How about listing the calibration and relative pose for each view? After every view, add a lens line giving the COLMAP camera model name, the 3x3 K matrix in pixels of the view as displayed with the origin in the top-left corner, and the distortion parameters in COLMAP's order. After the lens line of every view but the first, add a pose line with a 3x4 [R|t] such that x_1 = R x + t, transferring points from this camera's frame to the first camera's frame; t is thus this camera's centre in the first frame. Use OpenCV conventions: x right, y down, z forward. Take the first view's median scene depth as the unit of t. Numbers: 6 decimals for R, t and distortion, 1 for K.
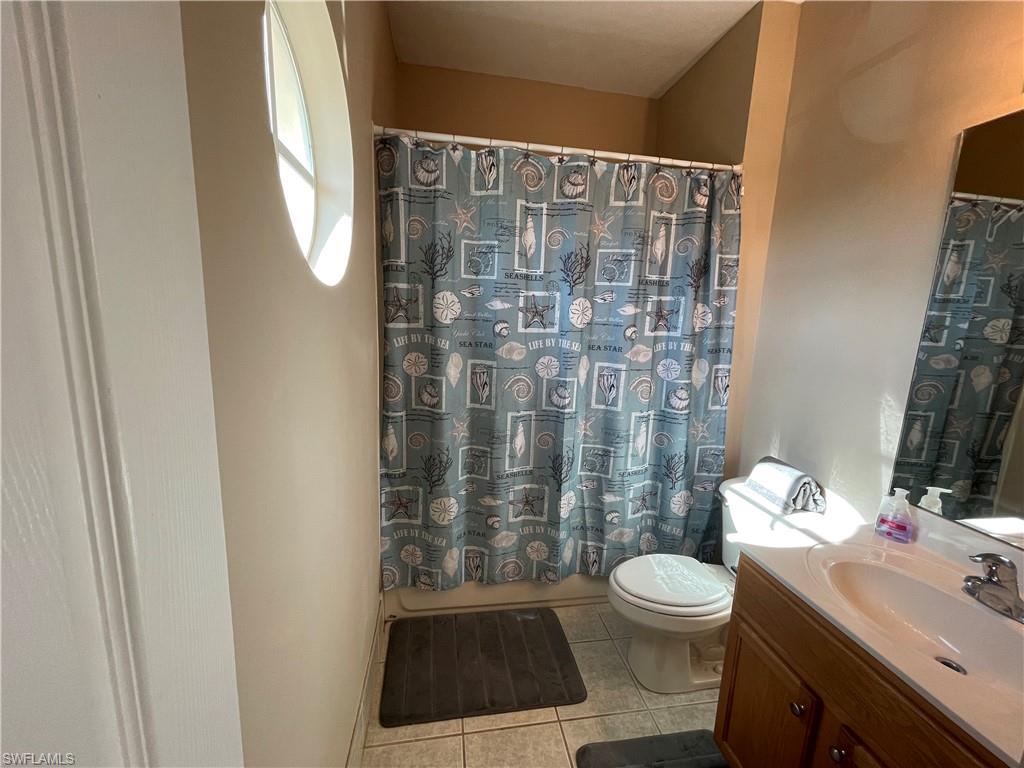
lens RADIAL K [[411.3, 0, 516.7], [0, 411.3, 382.8], [0, 0, 1]] dist [-0.001792, -0.001010]
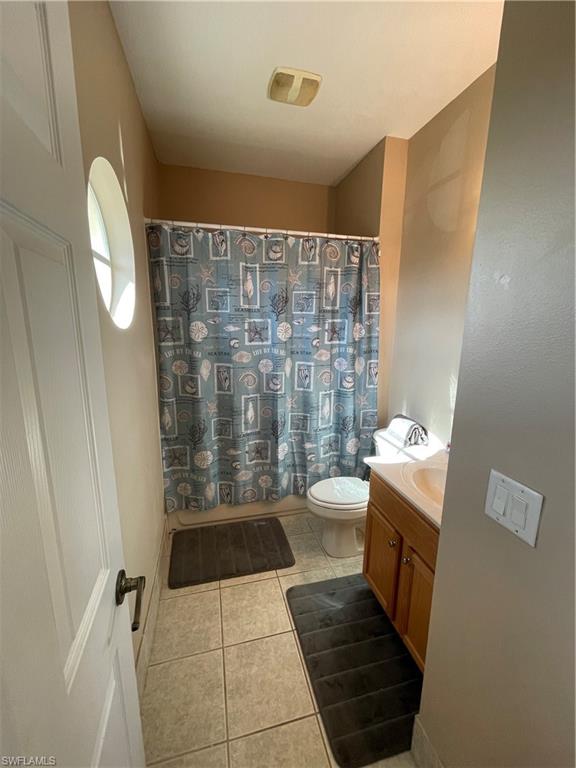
lens RADIAL K [[308.5, 0, 288.6], [0, 308.5, 380.3], [0, 0, 1]] dist [-0.001792, -0.001010]
pose [[0.995998, -0.044274, 0.077645, 0.071882], [0.042135, 0.998692, 0.028976, -0.014135], [-0.078826, -0.025588, 0.996560, -0.206332]]
